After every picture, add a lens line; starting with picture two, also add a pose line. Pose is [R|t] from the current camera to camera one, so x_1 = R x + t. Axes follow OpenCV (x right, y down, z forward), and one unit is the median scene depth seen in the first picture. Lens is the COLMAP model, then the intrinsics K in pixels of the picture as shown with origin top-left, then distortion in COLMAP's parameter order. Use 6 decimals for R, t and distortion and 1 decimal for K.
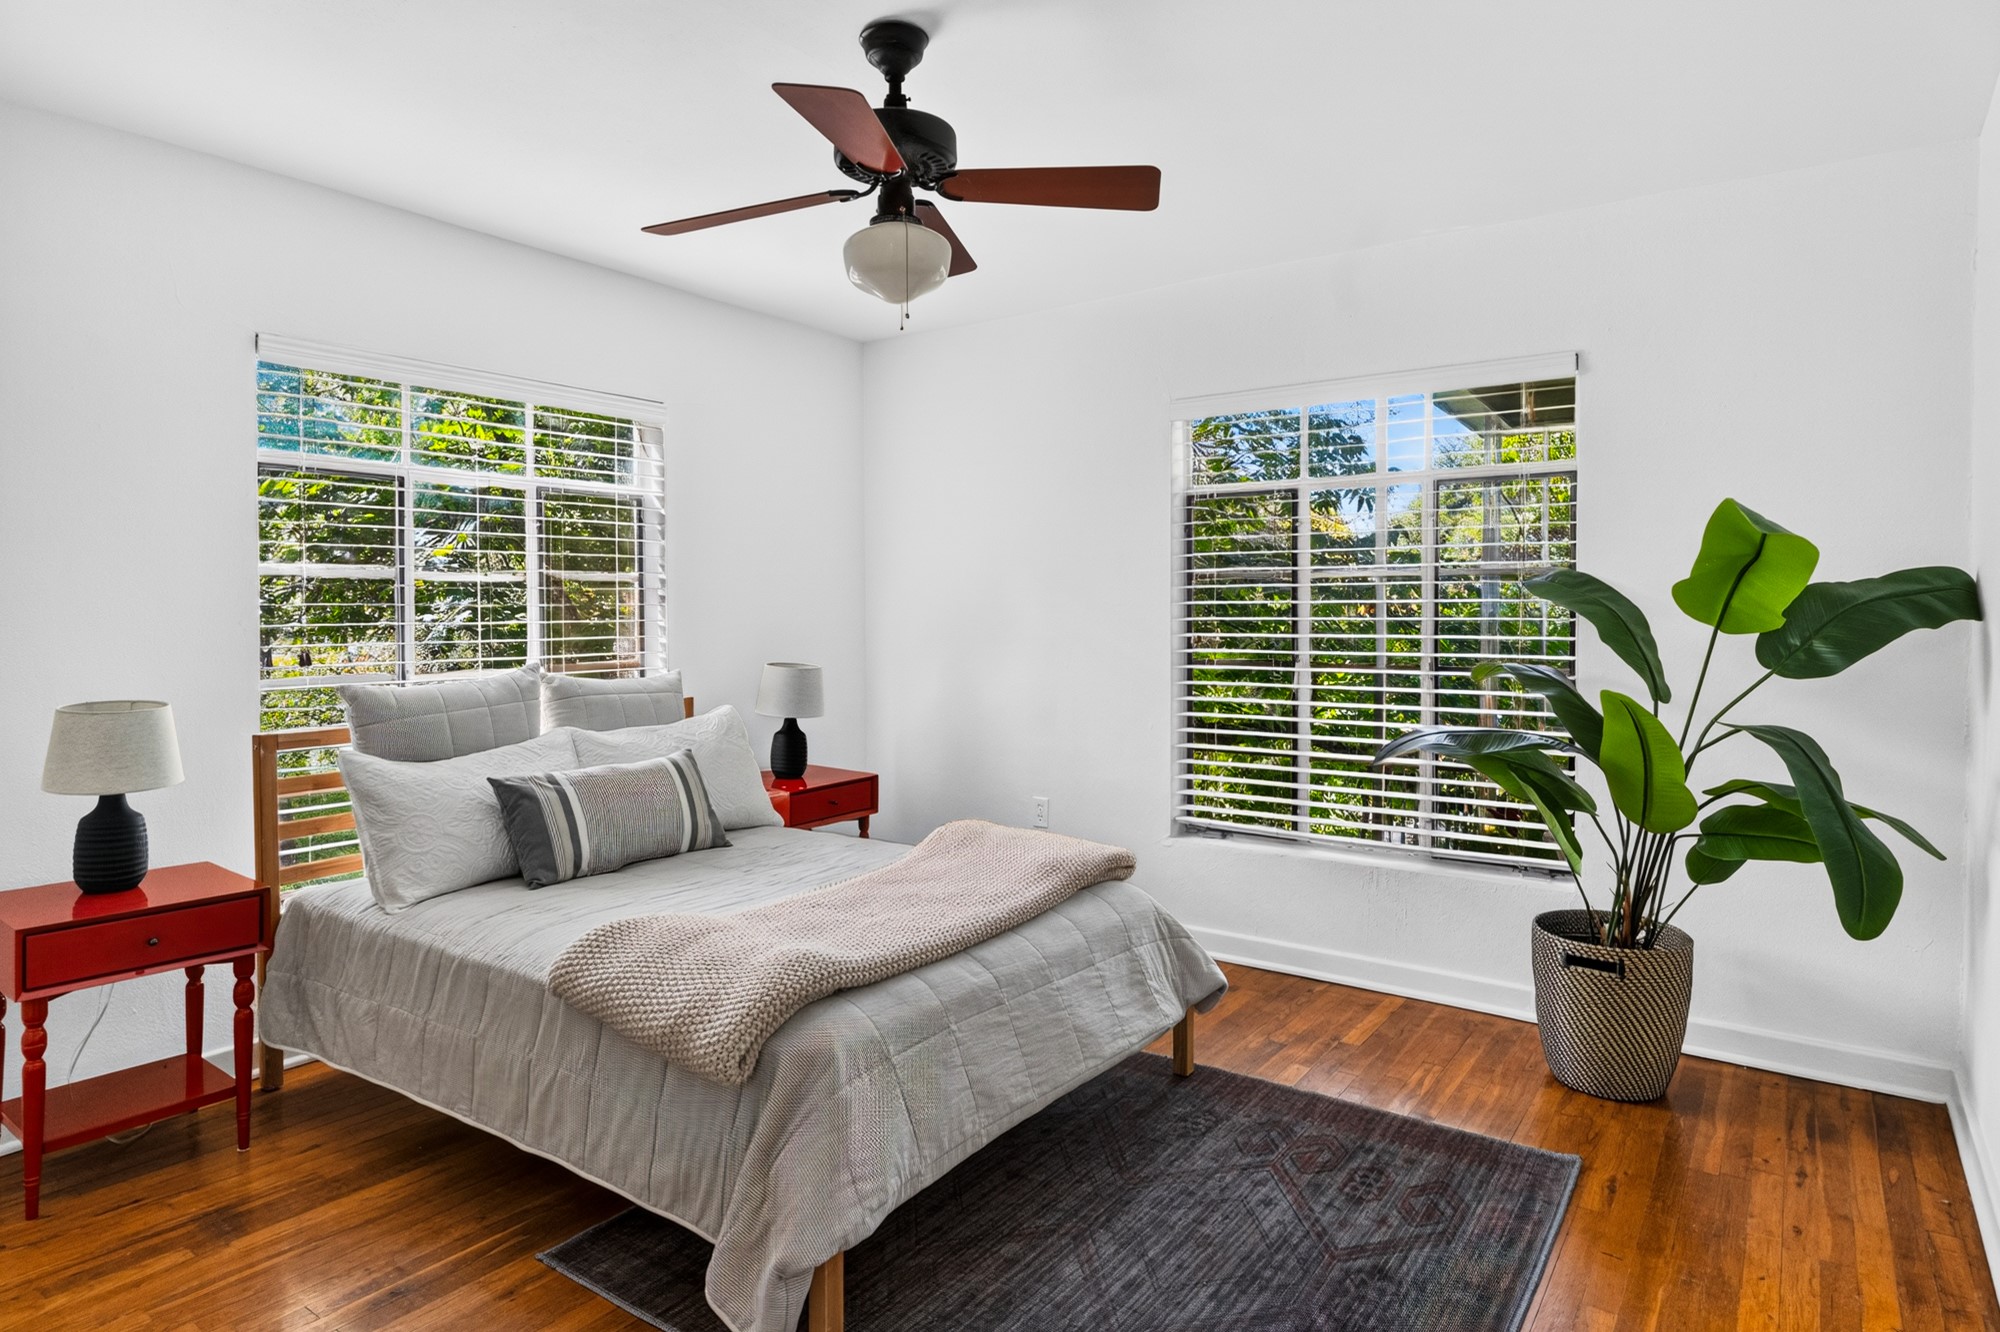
lens RADIAL K [[1115.5, 0, 970.2], [0, 1115.5, 634.9], [0, 0, 1]] dist [-0.000658, 0.001854]
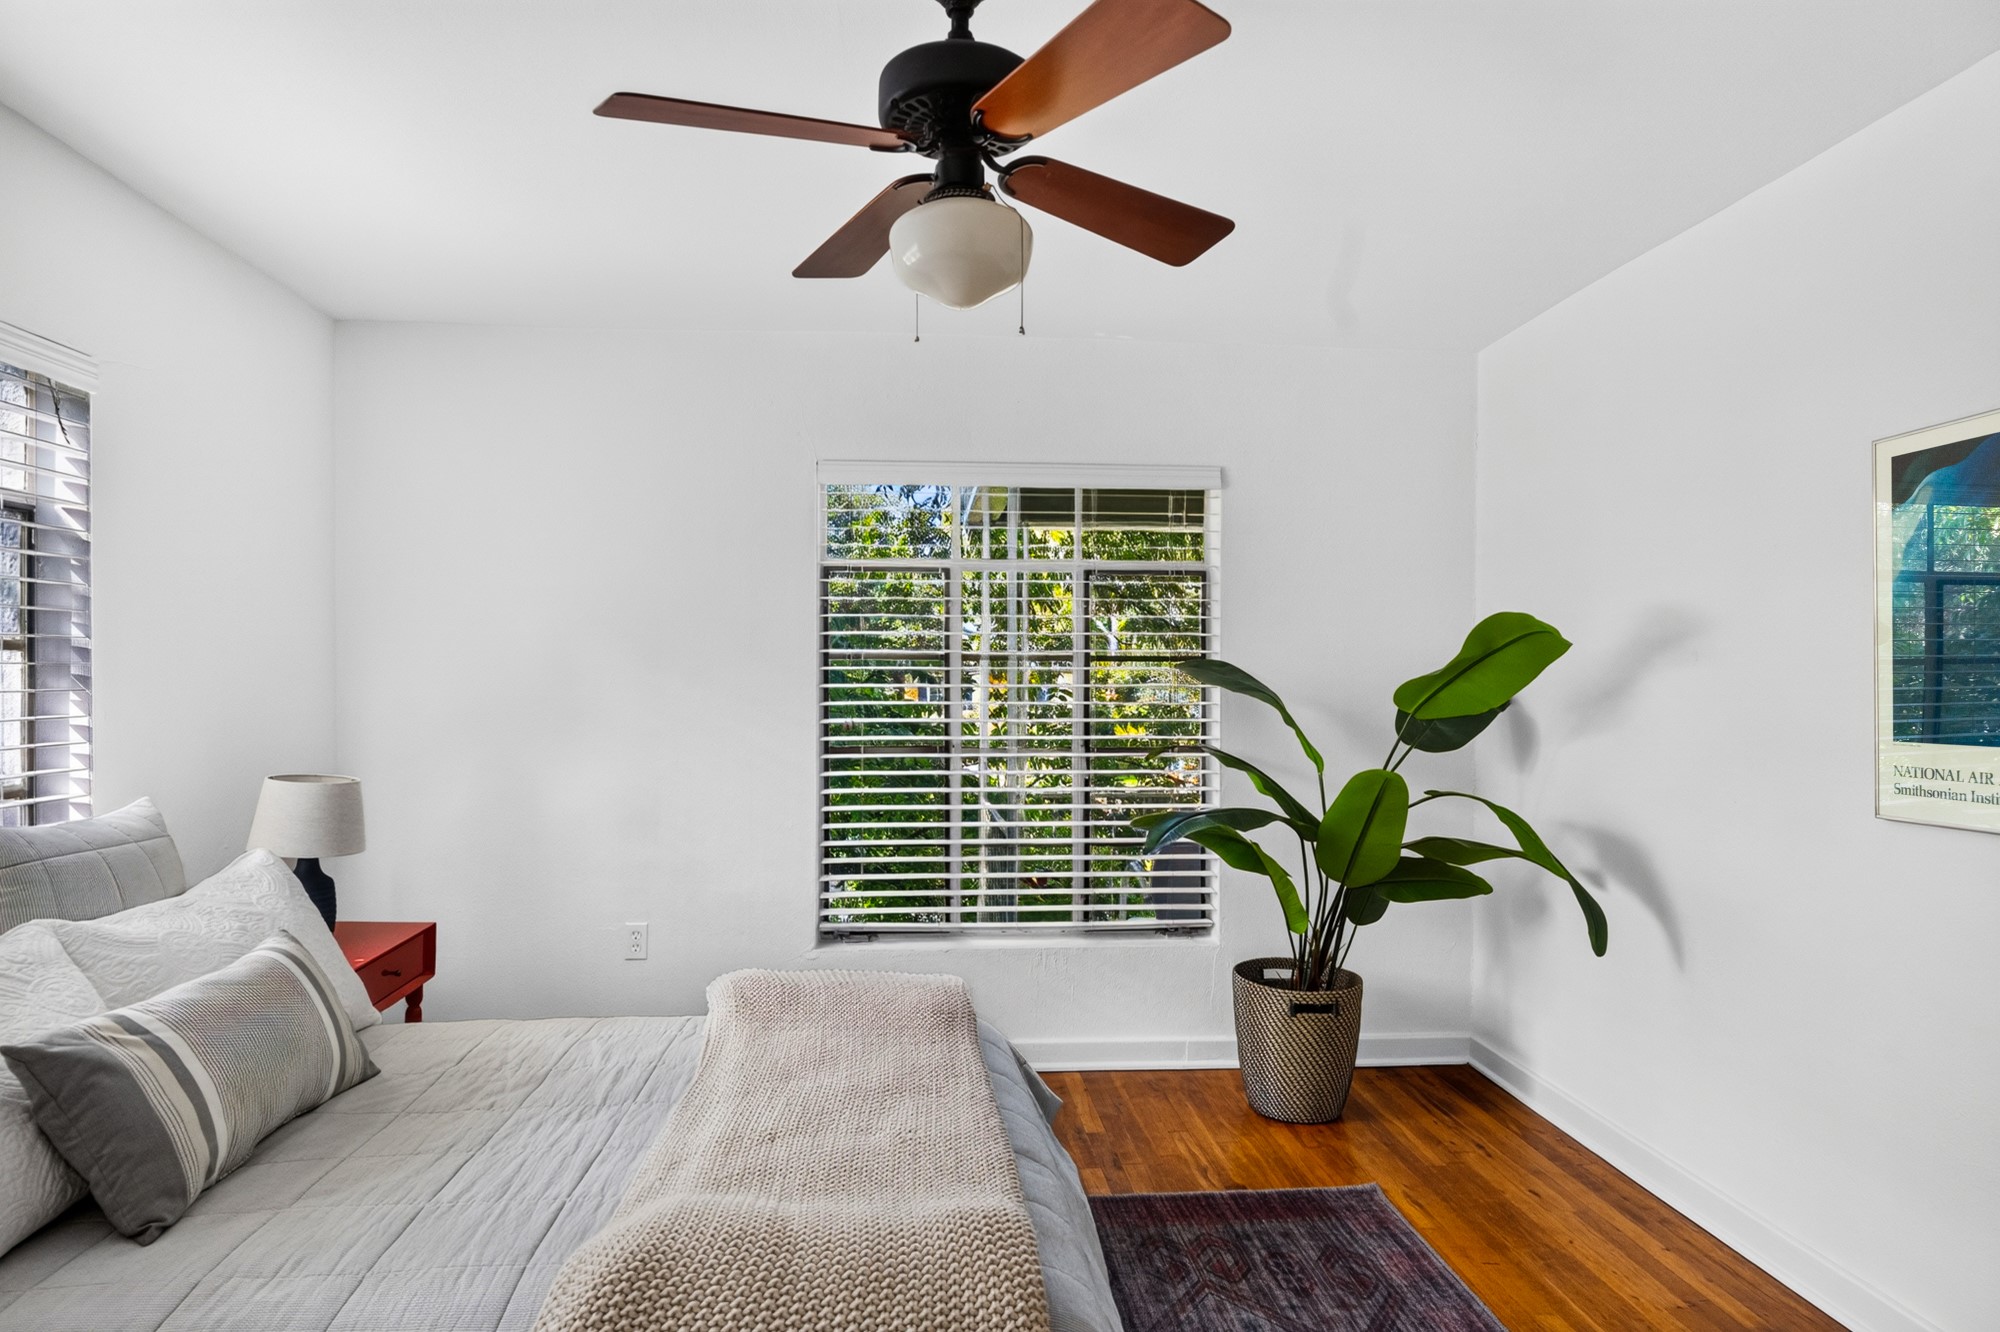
lens RADIAL K [[1115.5, 0, 959.5], [0, 1115.5, 675.6], [0, 0, 1]] dist [-0.000658, 0.001854]
pose [[0.765337, 0.003343, 0.643622, -0.391123], [0.011829, 0.999745, -0.019259, -0.023562], [-0.643521, 0.022353, 0.765102, 0.303679]]
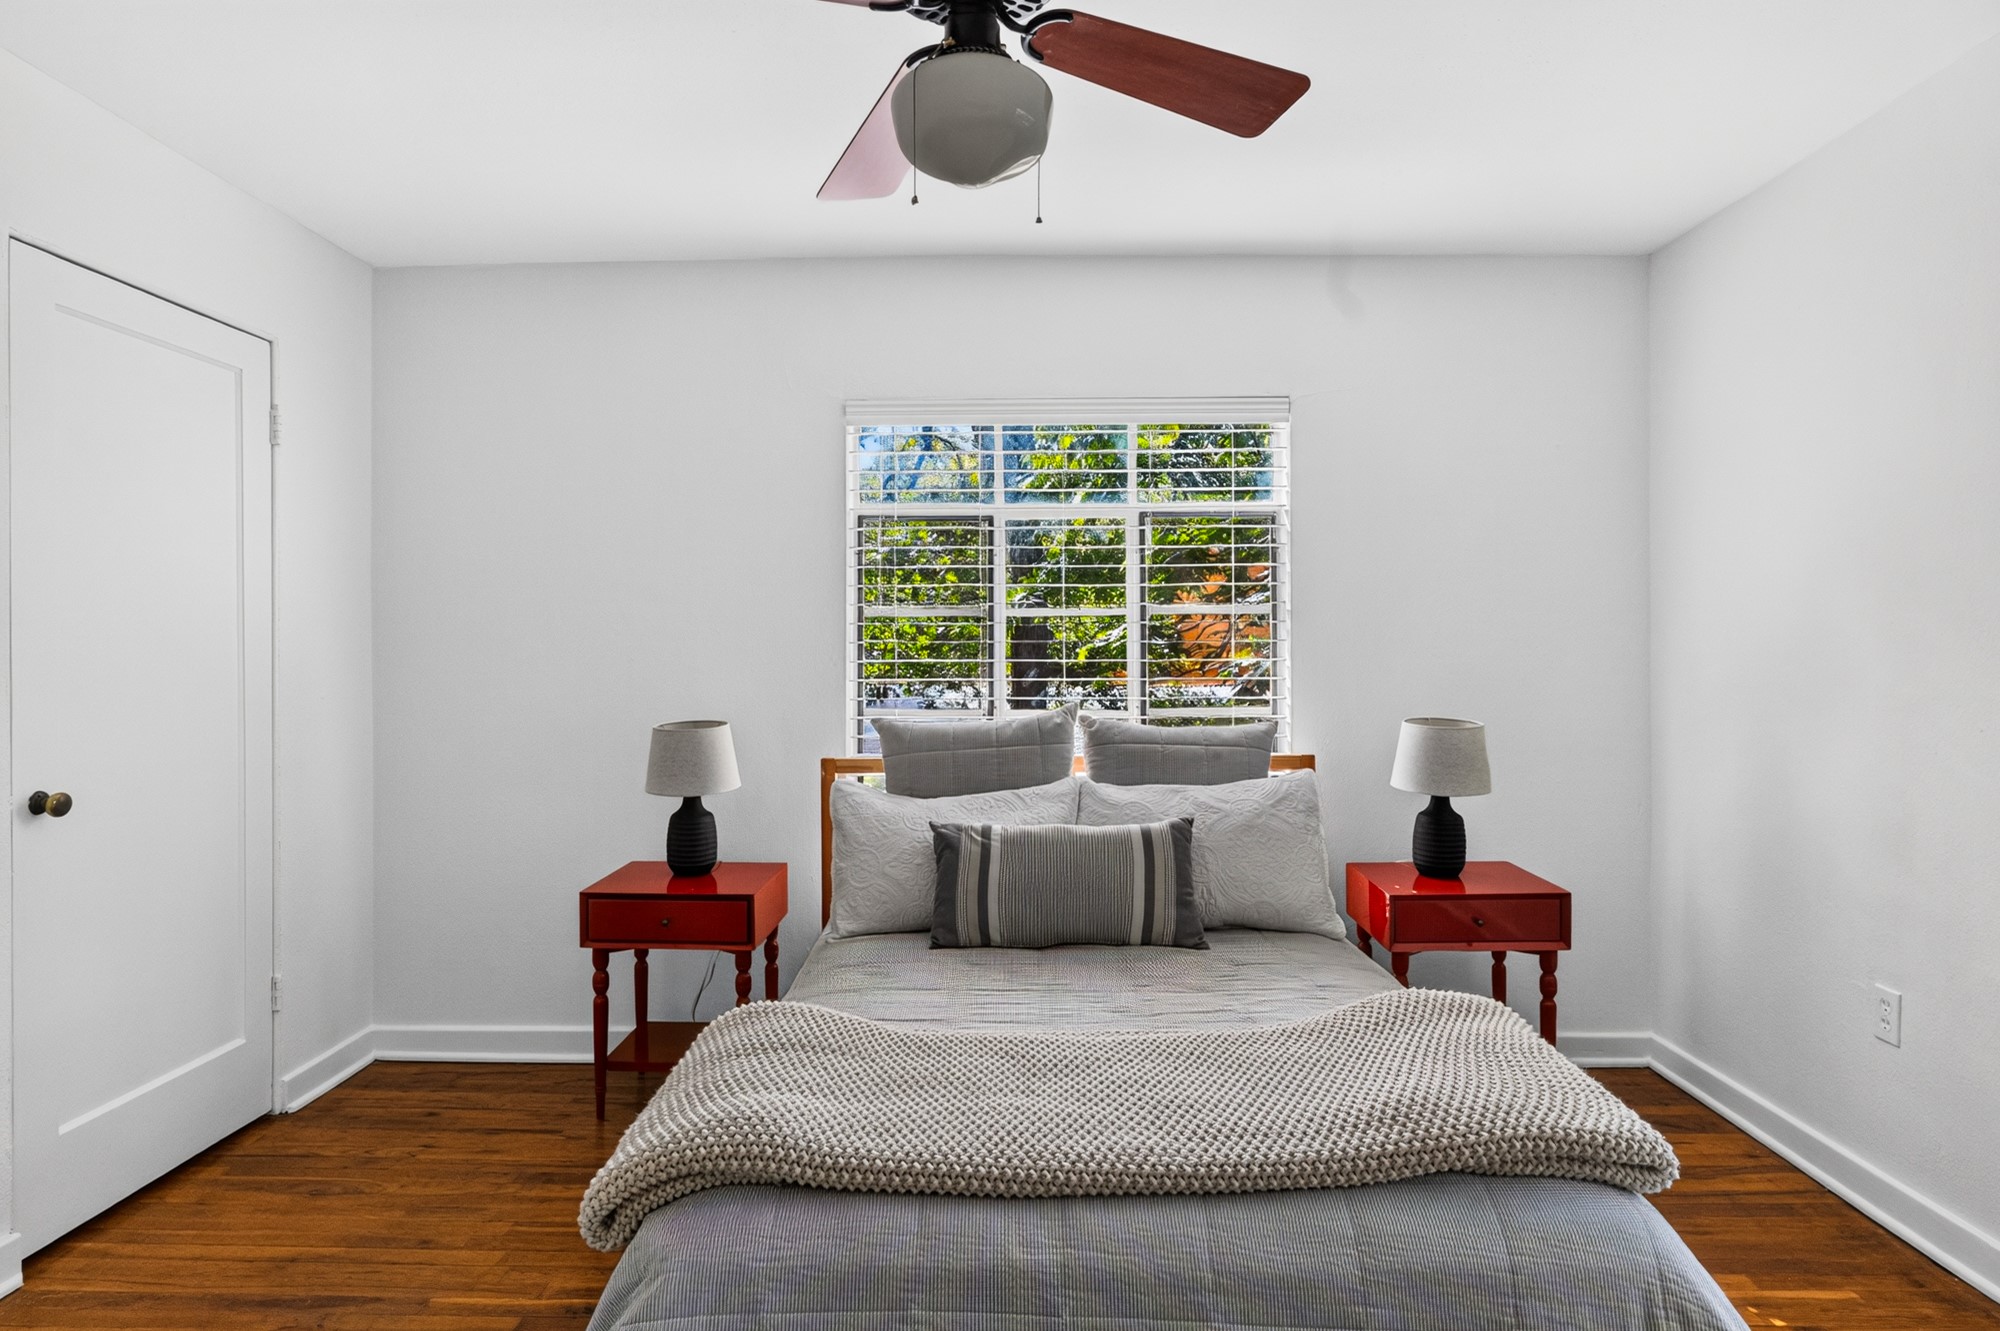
lens RADIAL K [[1115.5, 0, 997.0], [0, 1115.5, 654.9], [0, 0, 1]] dist [-0.000658, 0.001854]
pose [[0.585183, 0.005493, -0.810883, 0.347204], [-0.015542, 0.999869, -0.004443, -0.011460], [0.810753, 0.015202, 0.585192, 0.442954]]
